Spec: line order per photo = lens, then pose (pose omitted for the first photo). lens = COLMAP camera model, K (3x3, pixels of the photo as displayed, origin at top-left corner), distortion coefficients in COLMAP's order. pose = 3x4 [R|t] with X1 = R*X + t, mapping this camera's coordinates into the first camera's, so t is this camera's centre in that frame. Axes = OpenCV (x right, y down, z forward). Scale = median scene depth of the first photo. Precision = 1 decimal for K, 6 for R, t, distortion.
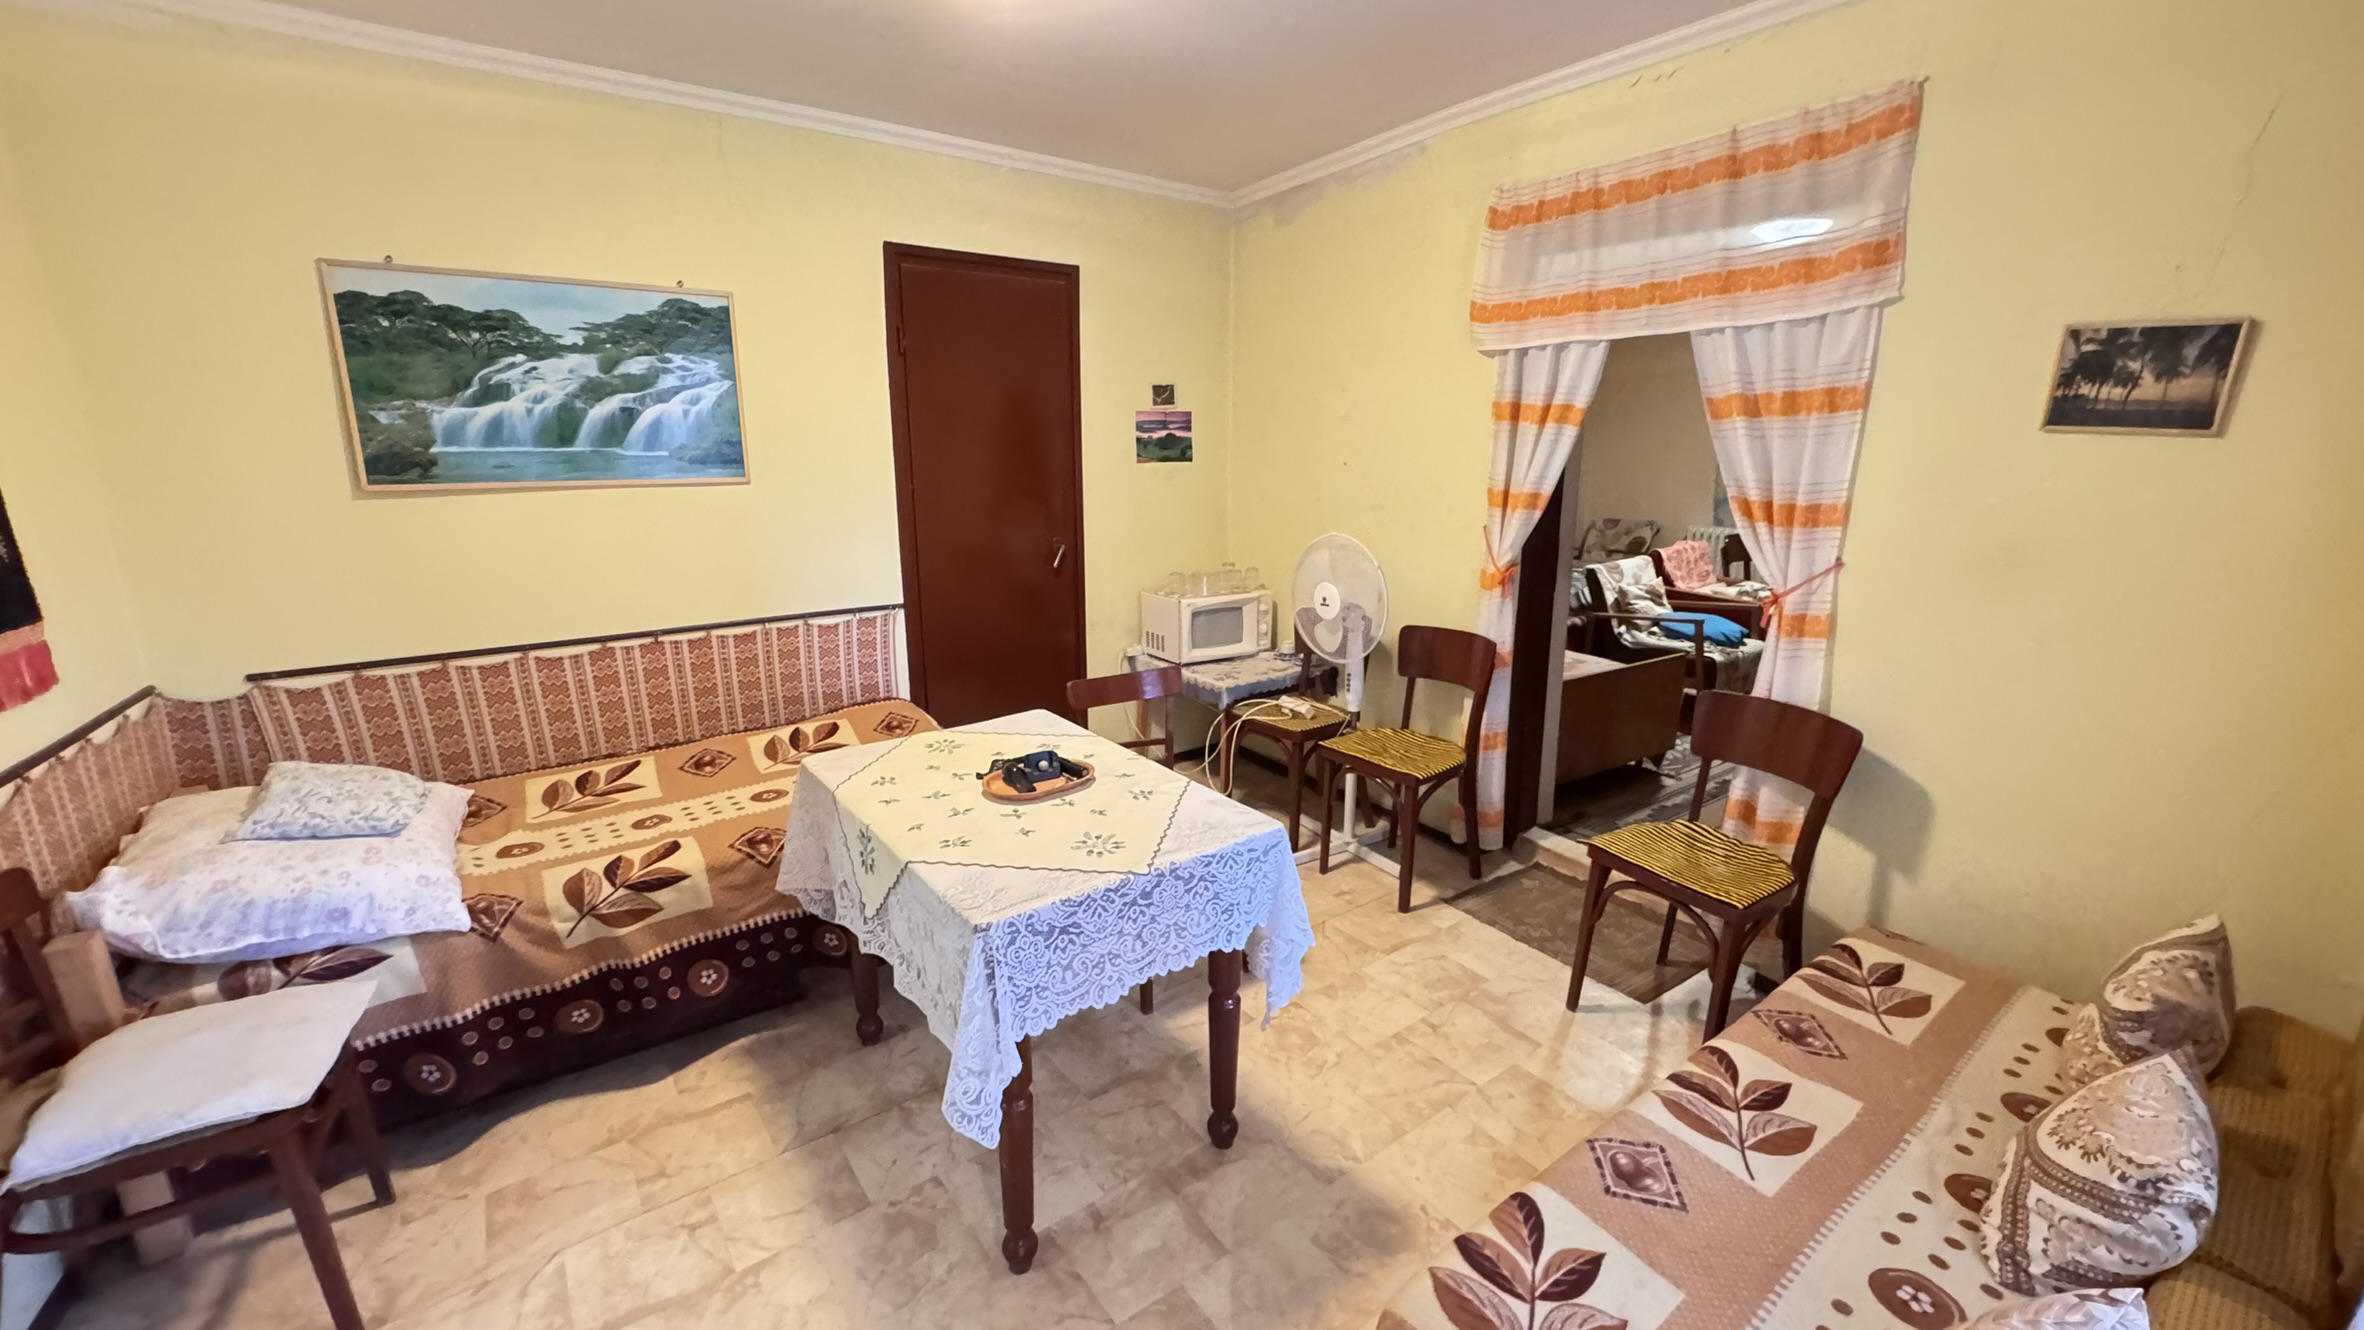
lens RADIAL K [[938.2, 0, 1179.9], [0, 938.2, 681.5], [0, 0, 1]] dist [-0.003083, -0.000166]
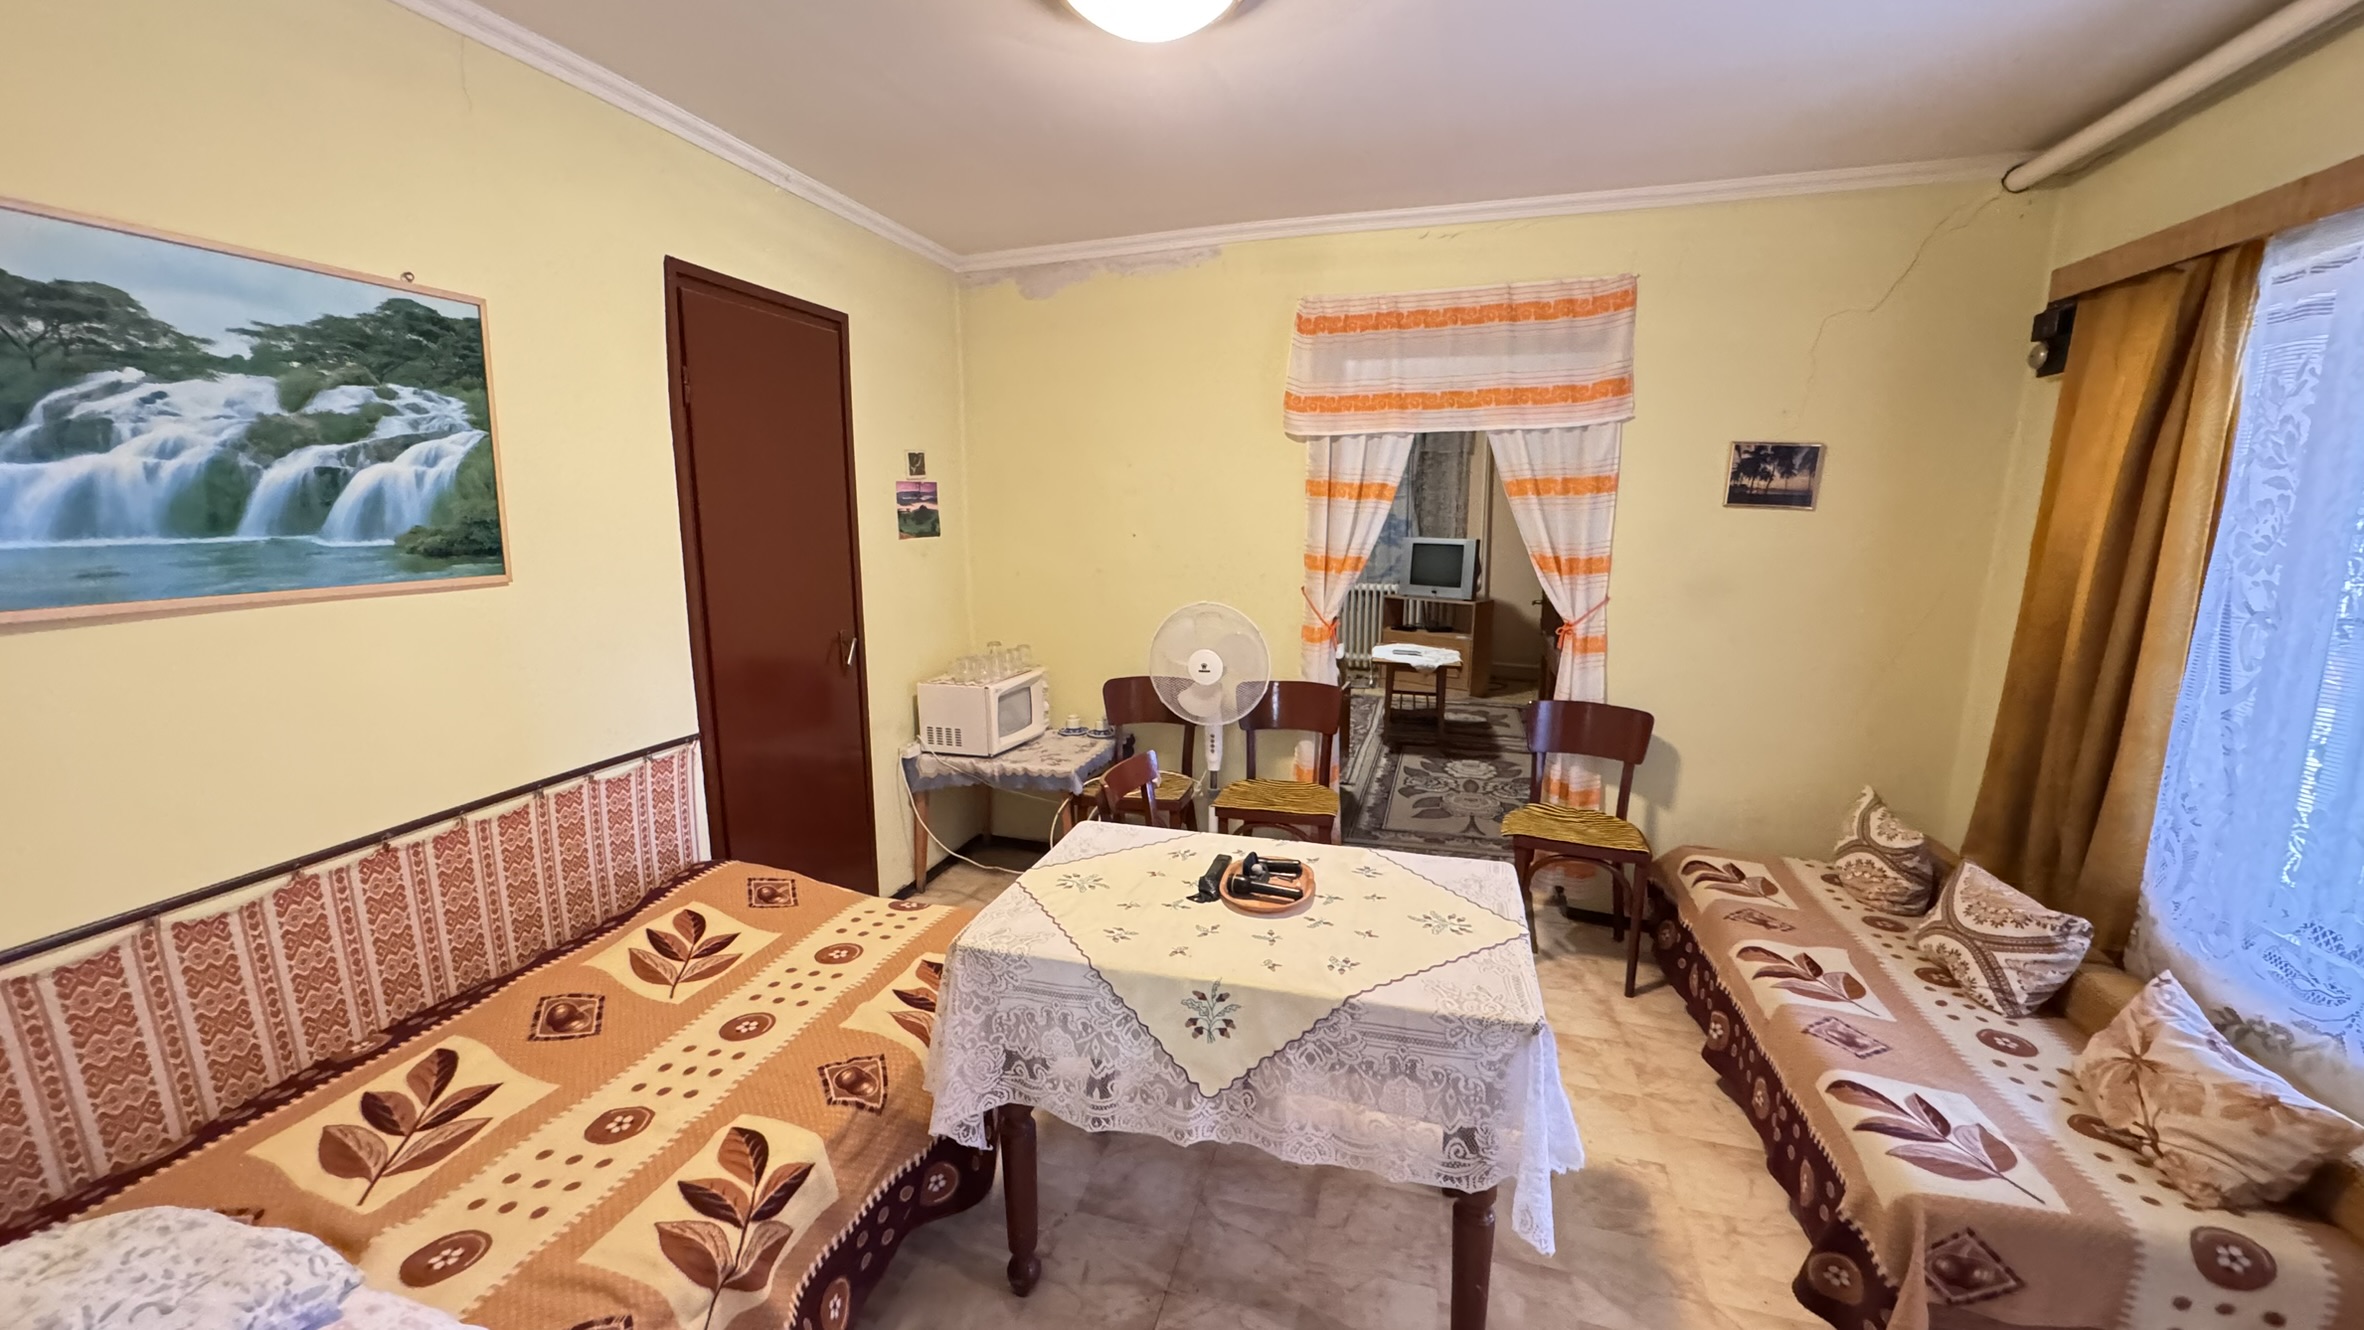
lens RADIAL K [[938.2, 0, 1179.9], [0, 938.2, 681.5], [0, 0, 1]] dist [-0.003083, -0.000166]
pose [[0.788082, -0.114844, 0.604763, -0.552184], [0.155596, 0.987704, -0.015197, -0.066679], [-0.595581, 0.106075, 0.796261, 0.223549]]
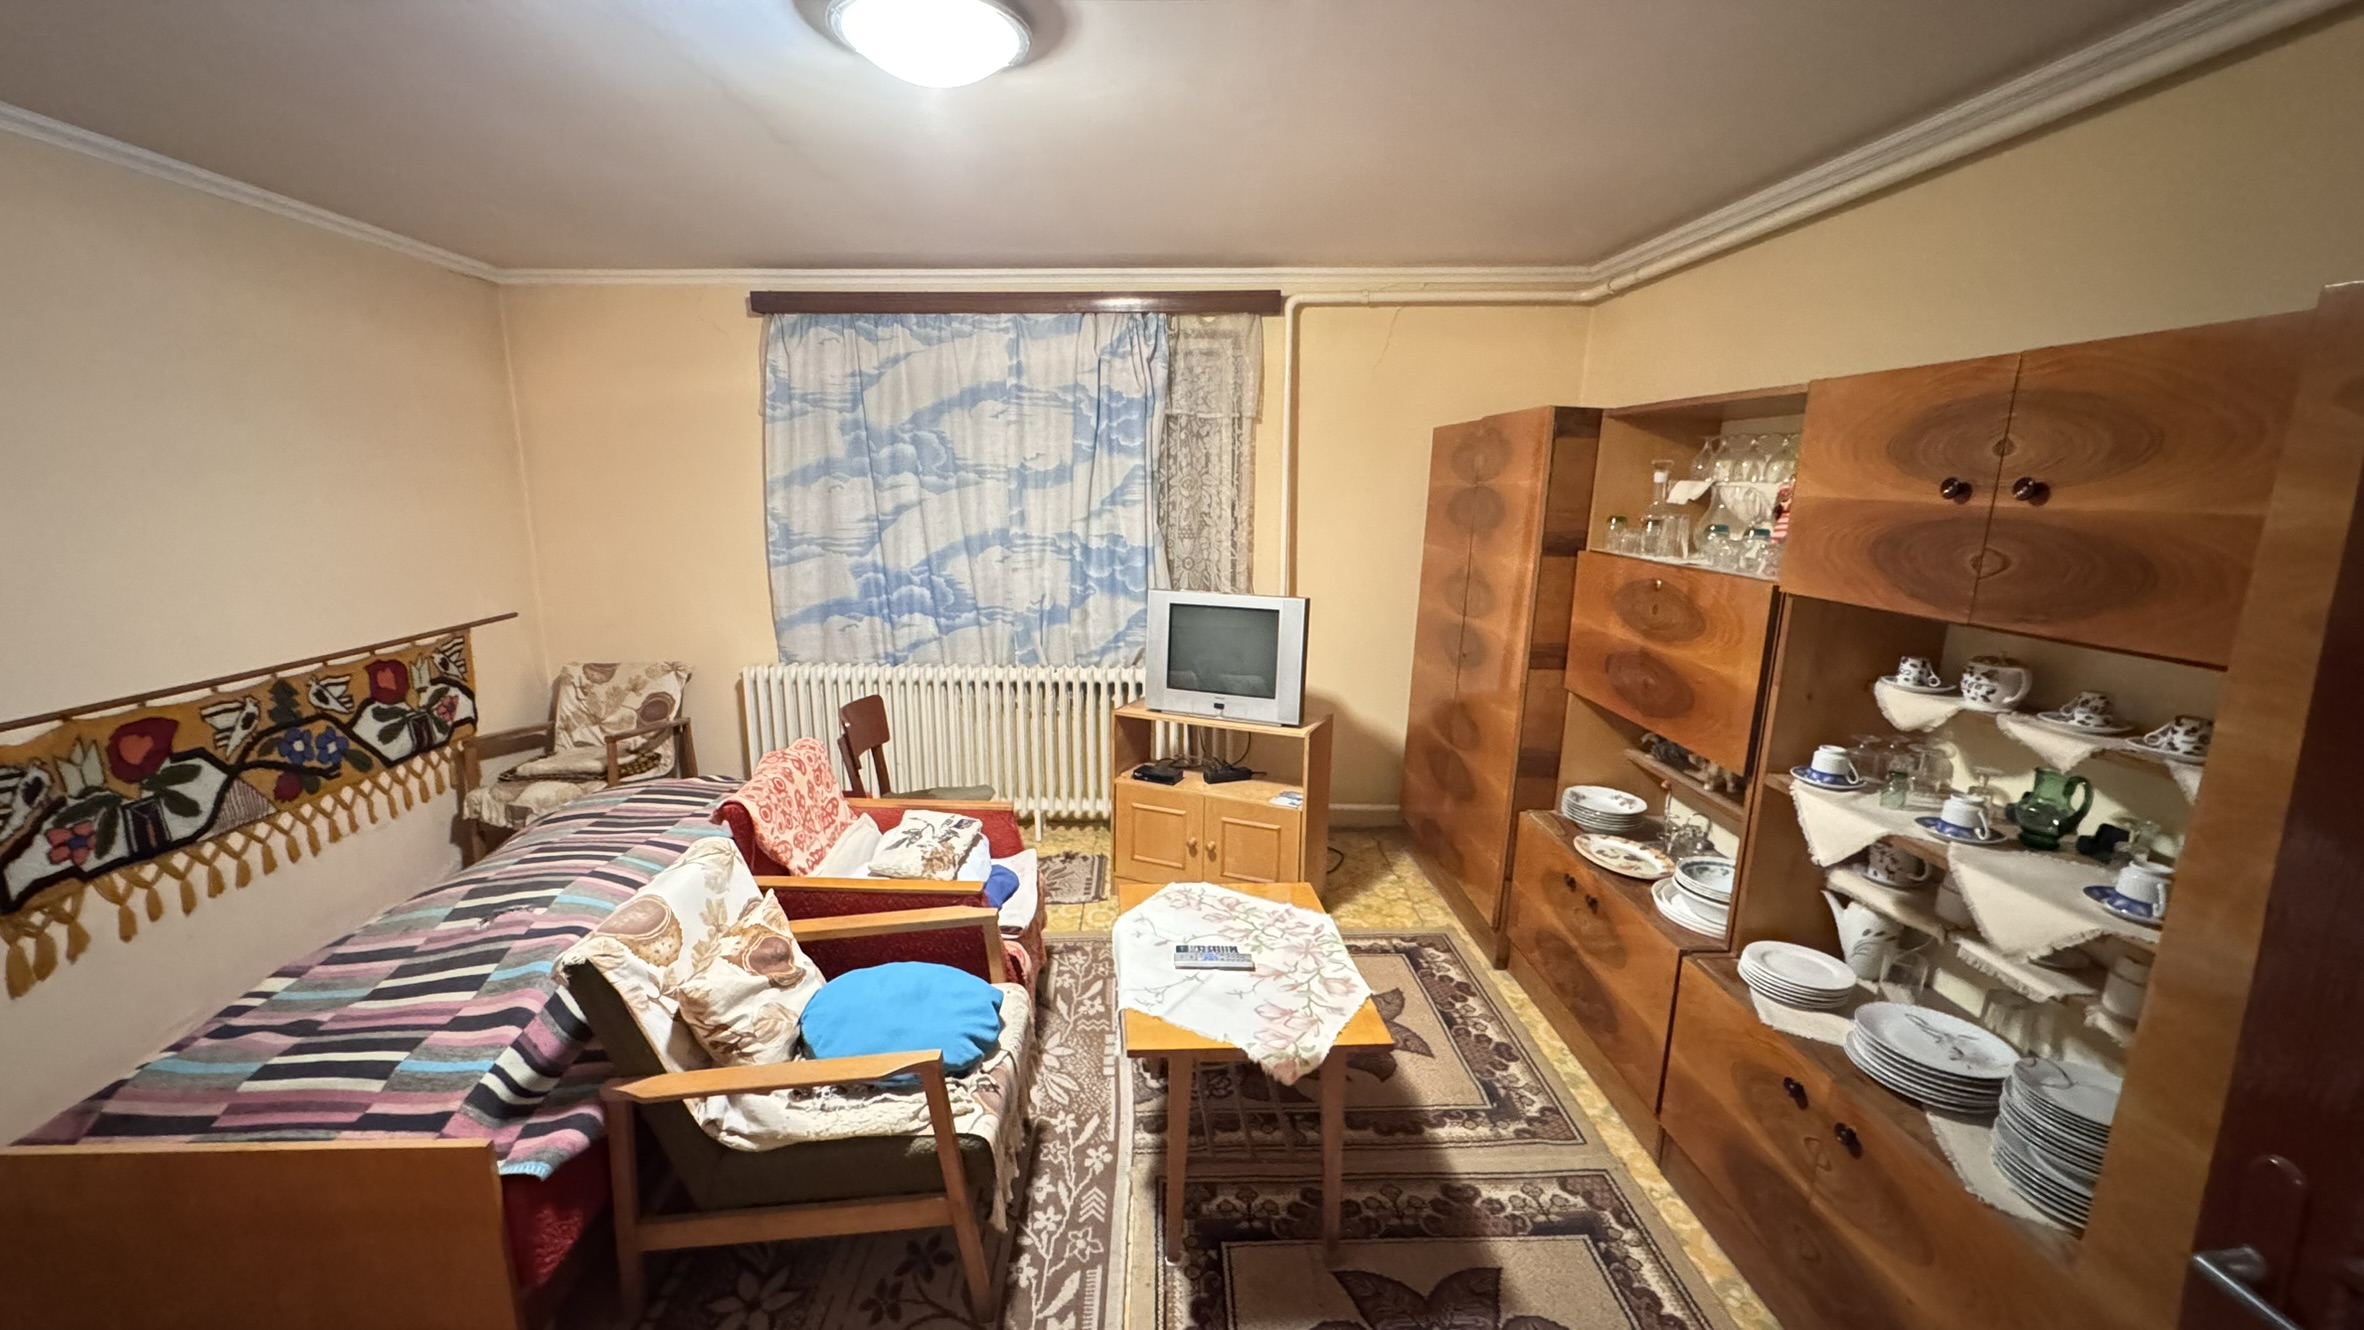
lens RADIAL K [[938.2, 0, 1179.9], [0, 938.2, 681.5], [0, 0, 1]] dist [-0.003083, -0.000166]
pose [[0.552194, -0.163405, 0.817546, 0.564965], [0.207772, 0.976637, 0.054868, -0.351703], [-0.807411, 0.139565, 0.573244, 1.173371]]
